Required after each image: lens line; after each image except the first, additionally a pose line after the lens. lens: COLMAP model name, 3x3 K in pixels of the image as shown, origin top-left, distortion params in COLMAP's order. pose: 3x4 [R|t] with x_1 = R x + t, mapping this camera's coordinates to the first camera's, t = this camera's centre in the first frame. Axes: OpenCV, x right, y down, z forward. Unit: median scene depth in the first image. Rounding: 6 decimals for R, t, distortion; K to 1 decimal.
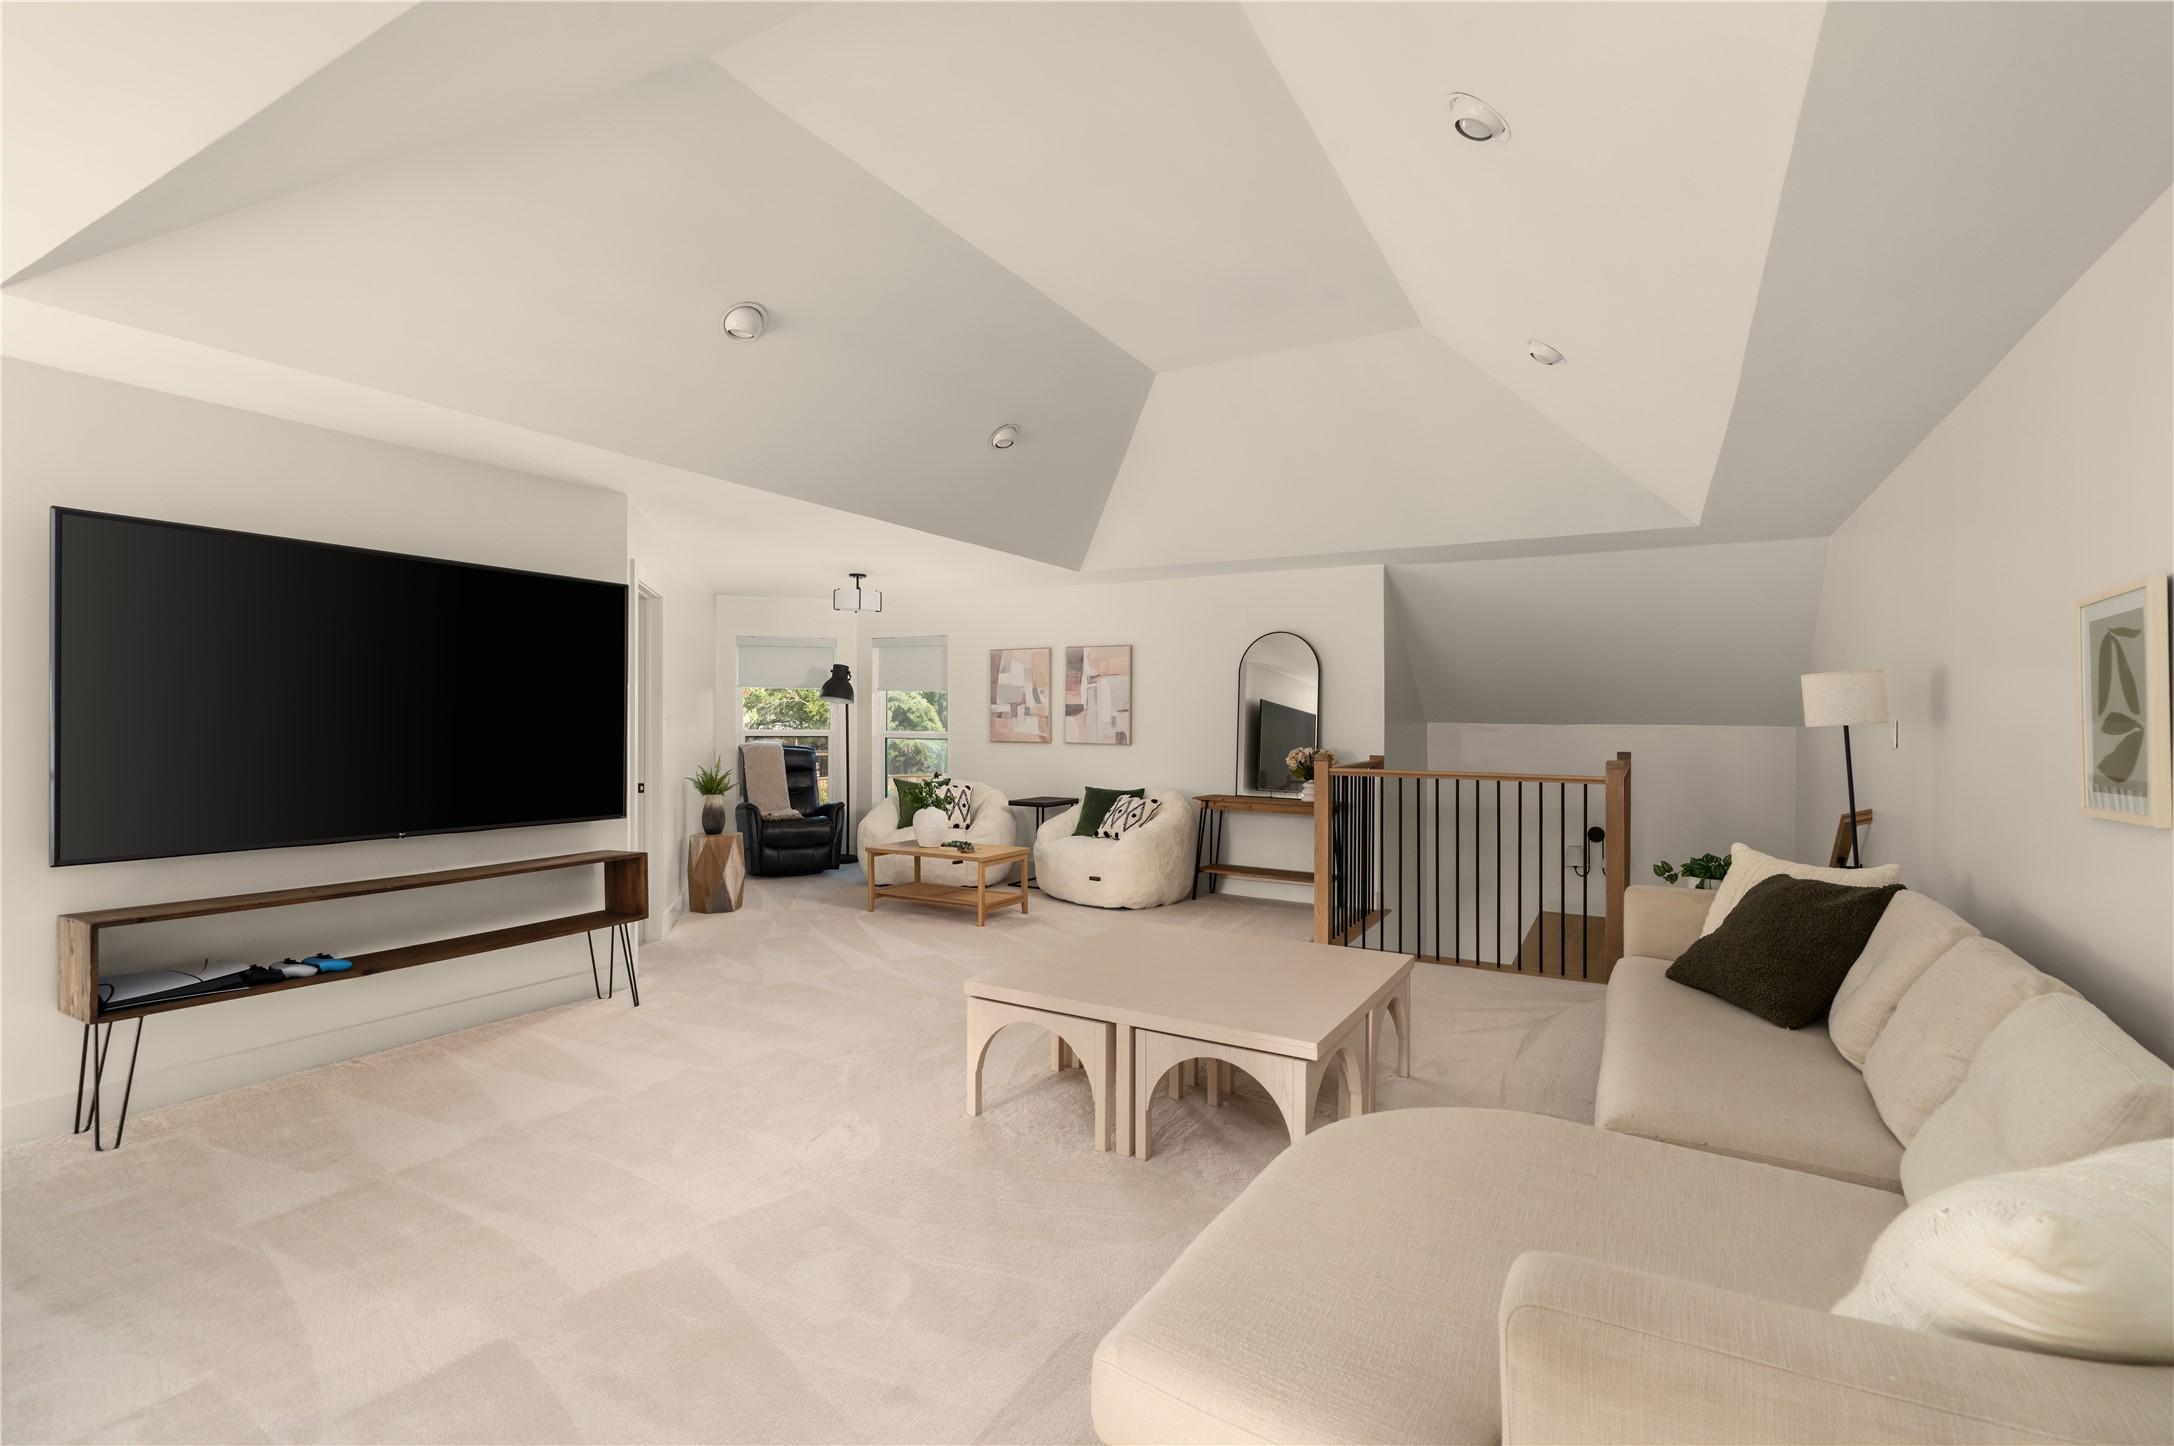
lens RADIAL K [[996.7, 0, 1074.4], [0, 996.7, 713.7], [0, 0, 1]] dist [-0.000276, -0.000014]
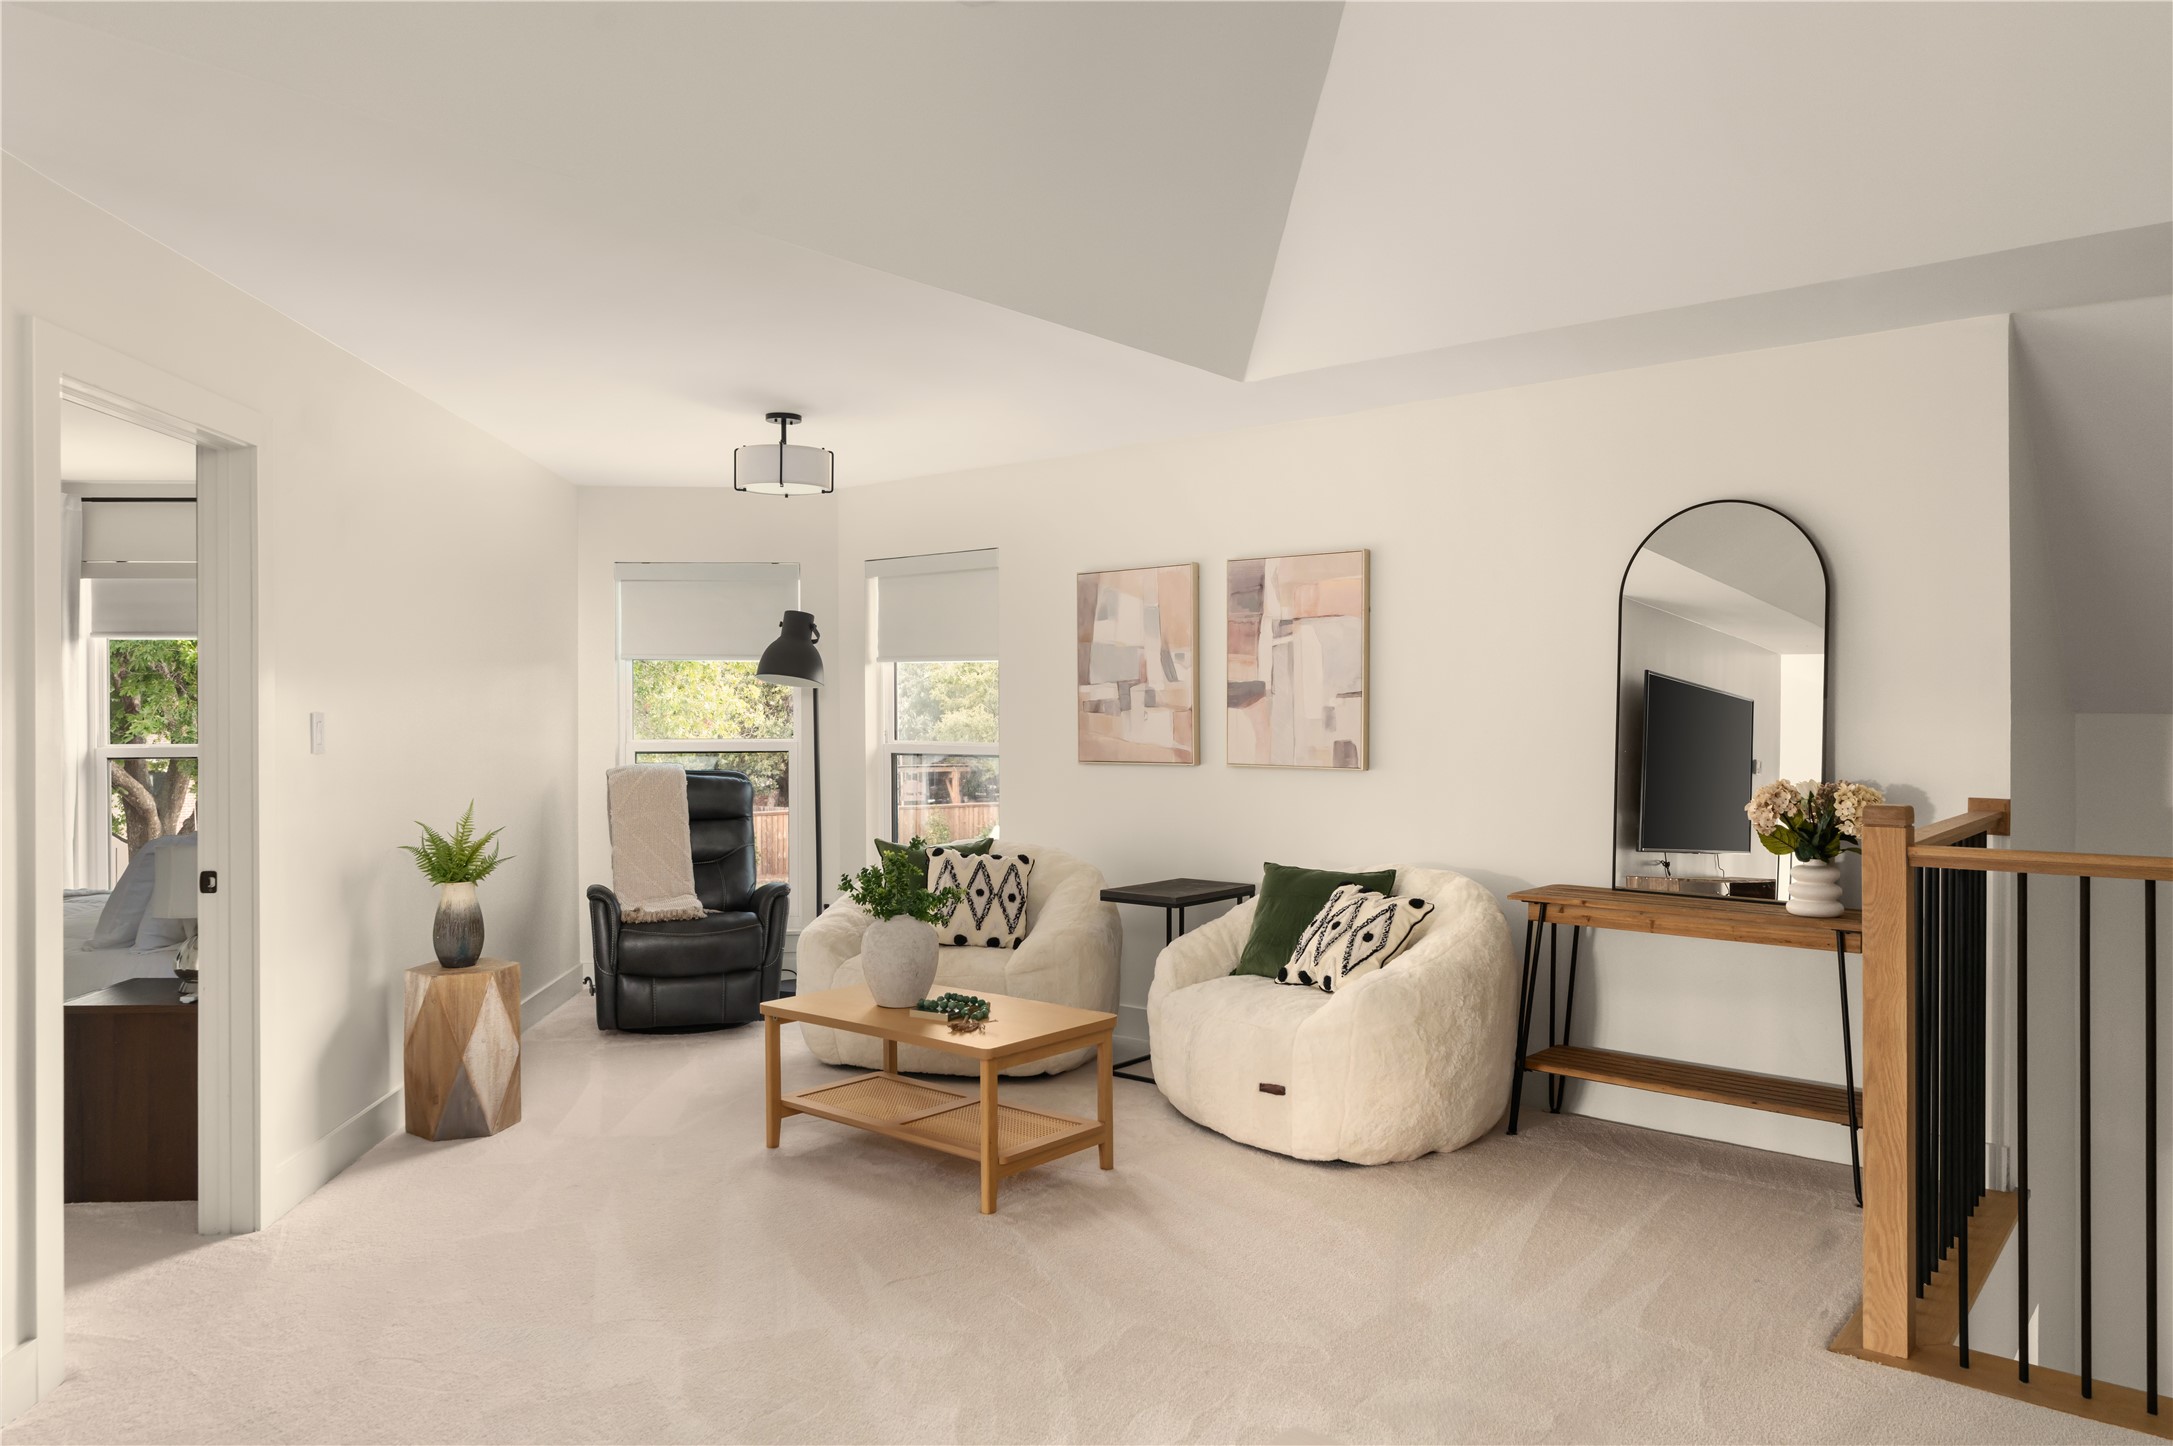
lens RADIAL K [[1503.1, 0, 1098.8], [0, 1503.1, 741.4], [0, 0, 1]] dist [0.006661, 0.004467]
pose [[0.989445, -0.006644, -0.144759, 0.034221], [0.010045, 0.999690, 0.022775, 0.001633], [0.144563, -0.023989, 0.989205, 0.298510]]
